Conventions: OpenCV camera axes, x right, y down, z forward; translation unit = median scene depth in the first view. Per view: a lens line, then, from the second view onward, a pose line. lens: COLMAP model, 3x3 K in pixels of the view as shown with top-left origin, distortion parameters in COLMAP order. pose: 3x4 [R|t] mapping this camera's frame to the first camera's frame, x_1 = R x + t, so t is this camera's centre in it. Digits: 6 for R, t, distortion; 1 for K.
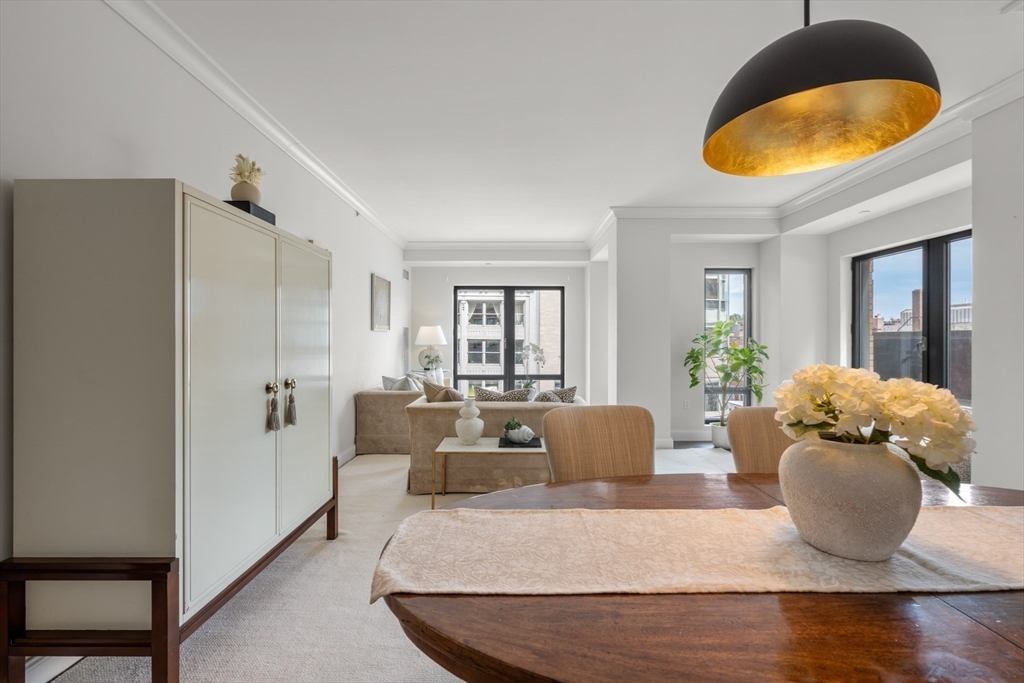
lens RADIAL K [[443.4, 0, 512.0], [0, 443.4, 341.5], [0, 0, 1]] dist [-0.004163, -0.000315]
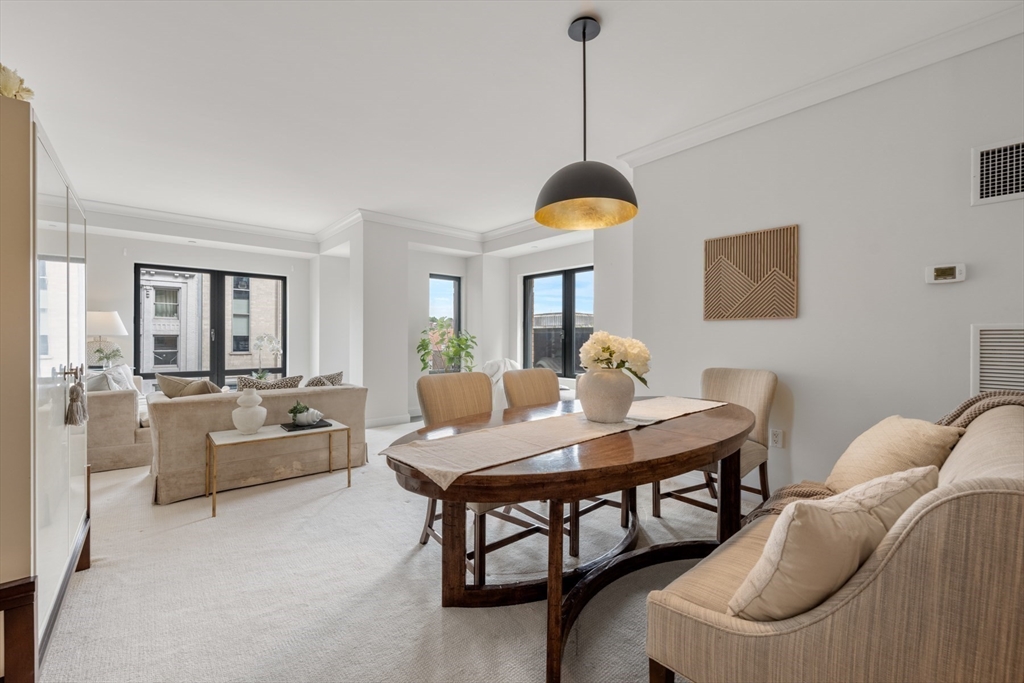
lens RADIAL K [[427.1, 0, 512.5], [0, 427.1, 340.0], [0, 0, 1]] dist [-0.000982, -0.000108]
pose [[0.756070, -0.000179, 0.654491, -0.157078], [-0.001821, 0.999996, 0.002377, 0.014801], [-0.654489, -0.002989, 0.756066, -0.039608]]
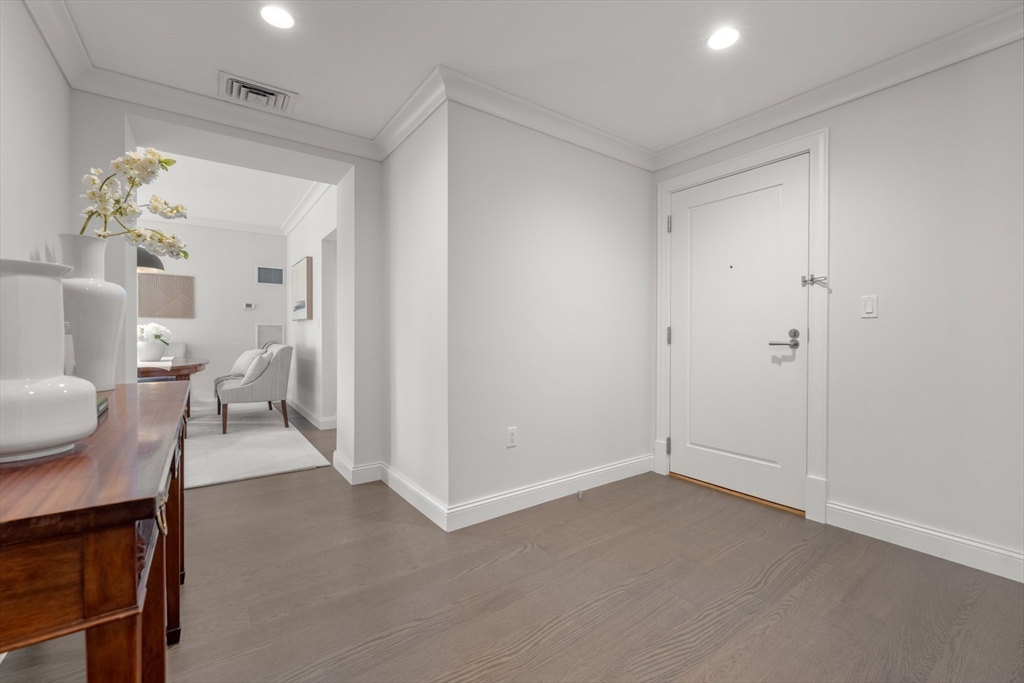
lens RADIAL K [[427.1, 0, 512.5], [0, 427.1, 340.0], [0, 0, 1]] dist [-0.000982, -0.000108]
pose [[-0.586775, -0.013111, 0.809644, -0.944282], [-0.002513, 0.999894, 0.014371, 0.027511], [-0.809746, 0.006398, -0.586746, 0.096001]]
